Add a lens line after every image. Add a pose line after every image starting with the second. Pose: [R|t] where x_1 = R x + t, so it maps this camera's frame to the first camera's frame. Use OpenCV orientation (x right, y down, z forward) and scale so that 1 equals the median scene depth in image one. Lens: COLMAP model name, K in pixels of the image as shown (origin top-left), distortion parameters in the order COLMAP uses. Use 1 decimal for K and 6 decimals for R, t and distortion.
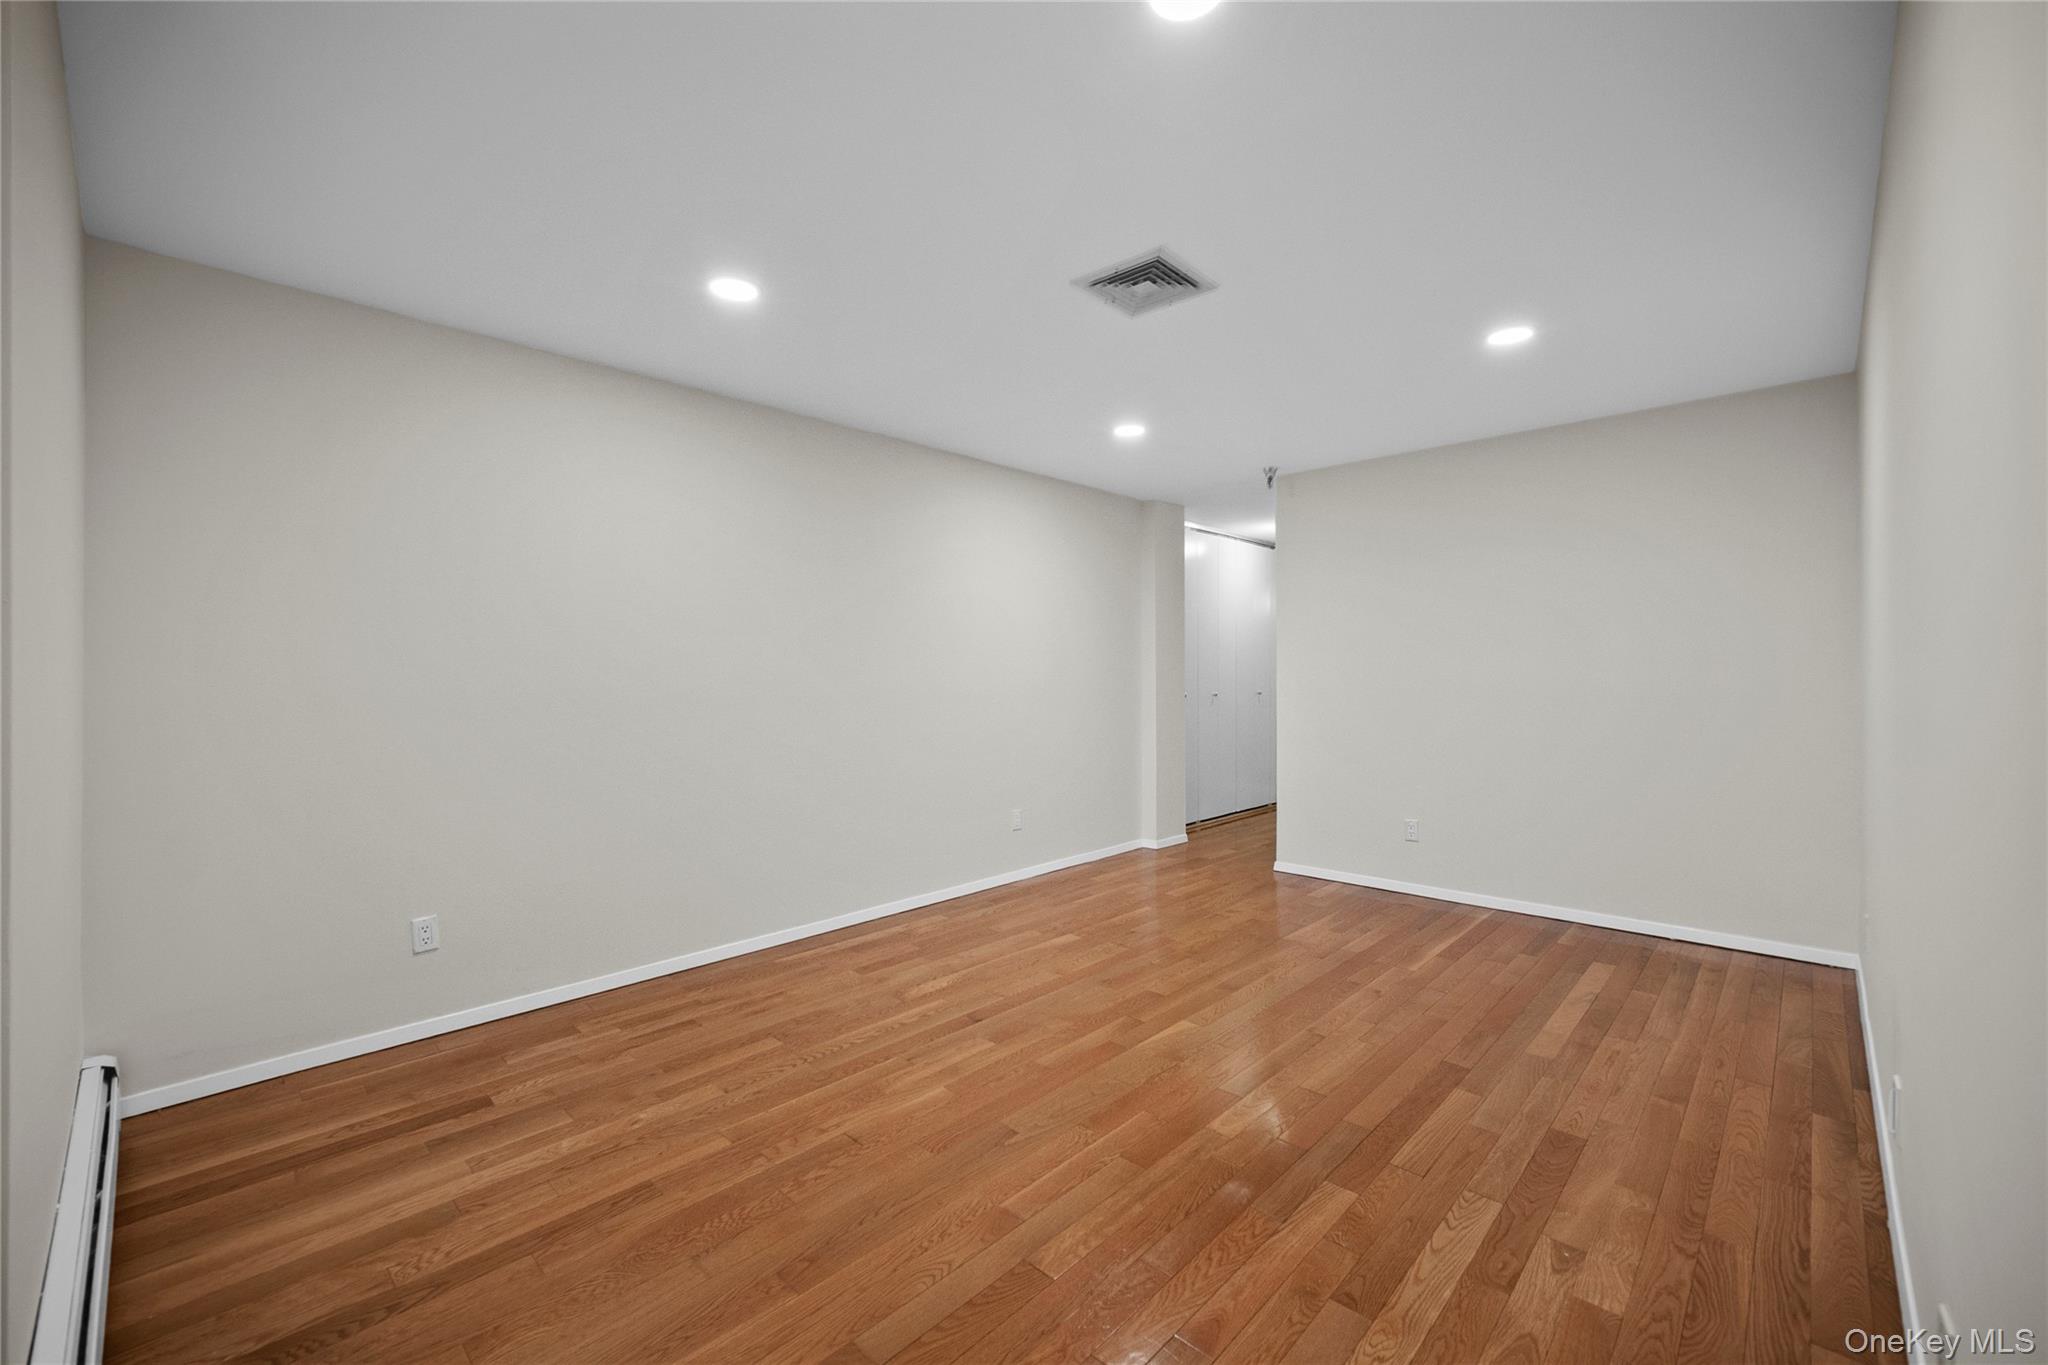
lens RADIAL K [[832.2, 0, 1028.7], [0, 832.2, 665.0], [0, 0, 1]] dist [-0.000819, -0.000220]
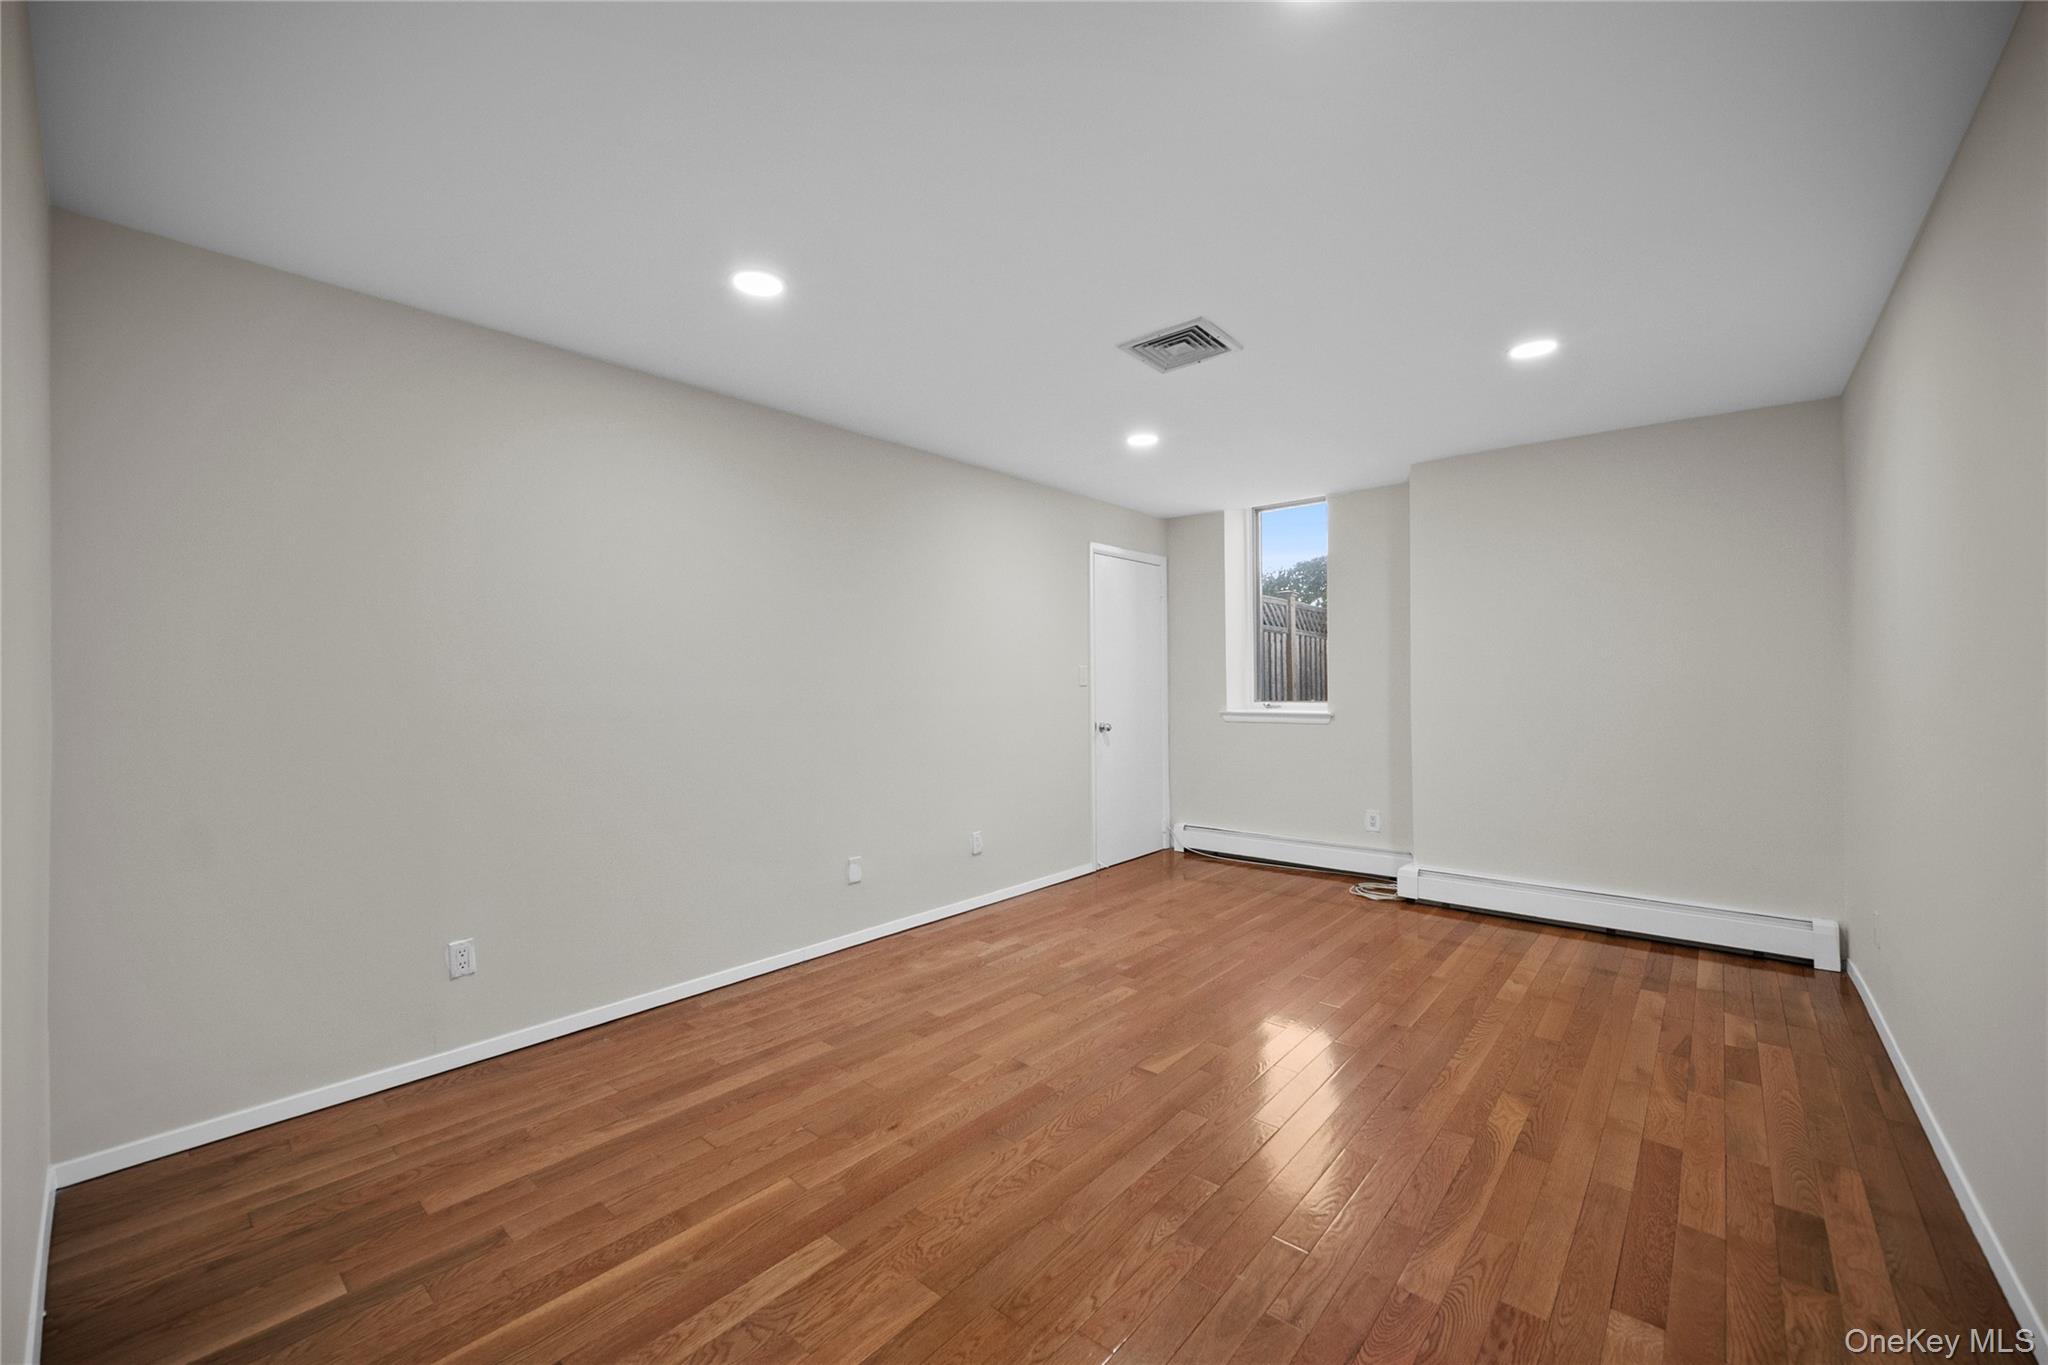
lens RADIAL K [[807.6, 0, 1022.0], [0, 807.6, 675.1], [0, 0, 1]] dist [-0.003241, -0.000614]
pose [[-0.999039, 0.010712, -0.042508, 0.368169], [0.011679, 0.999677, -0.022571, 0.016309], [0.042253, -0.023046, -0.998841, 1.897978]]
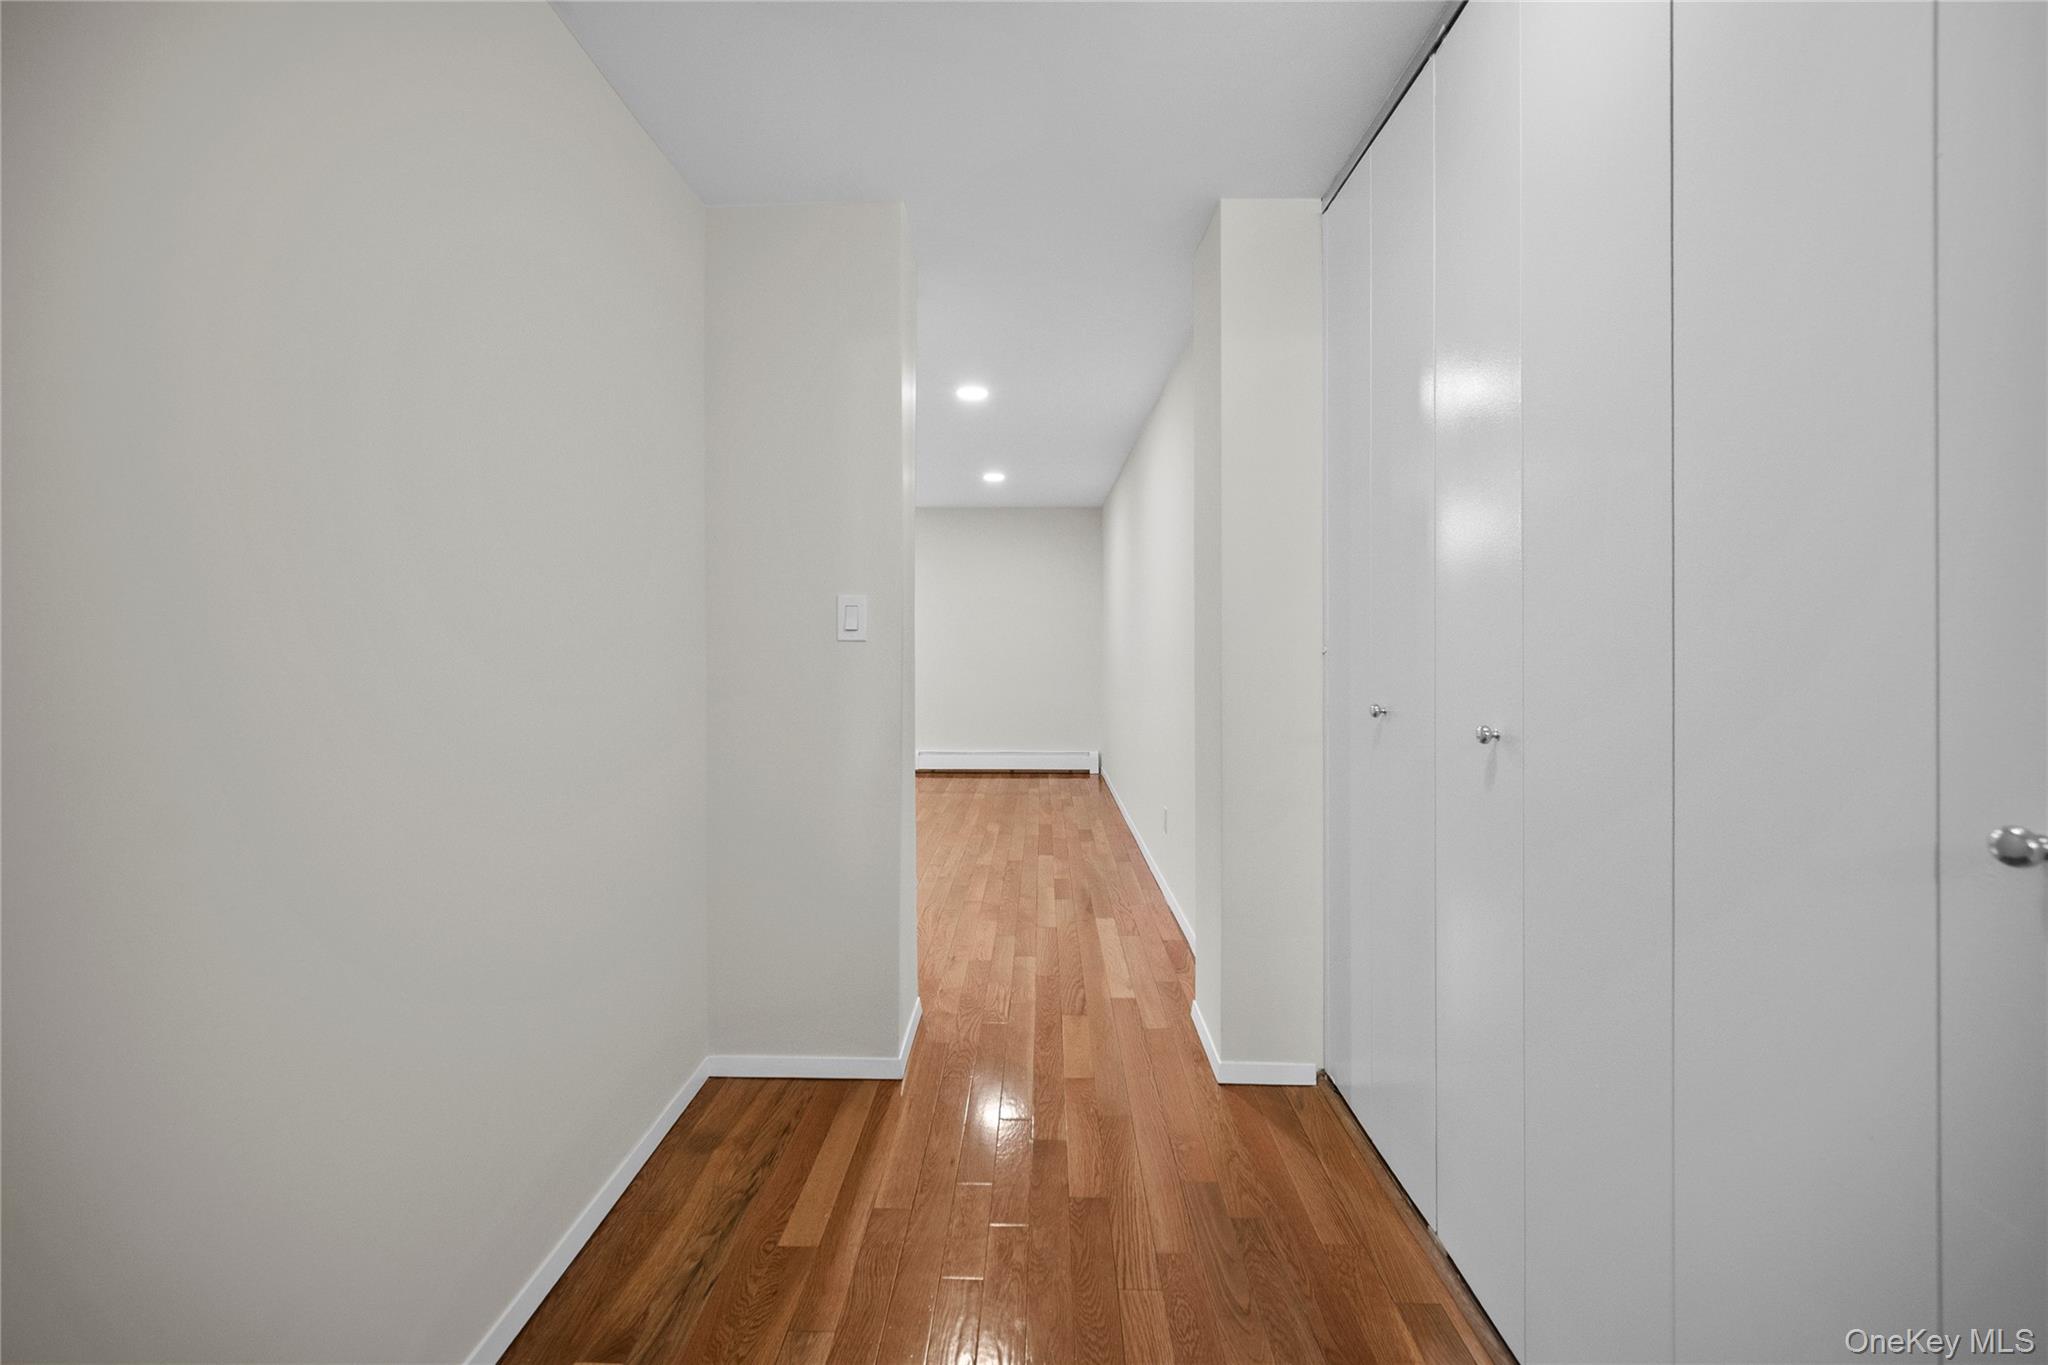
lens RADIAL K [[807.6, 0, 1022.0], [0, 807.6, 675.1], [0, 0, 1]] dist [-0.003241, -0.000614]
pose [[-0.743415, 0.035952, -0.667864, 1.003825], [0.017357, 0.999255, 0.034471, 0.030740], [0.668606, 0.014035, -0.743485, 2.498277]]
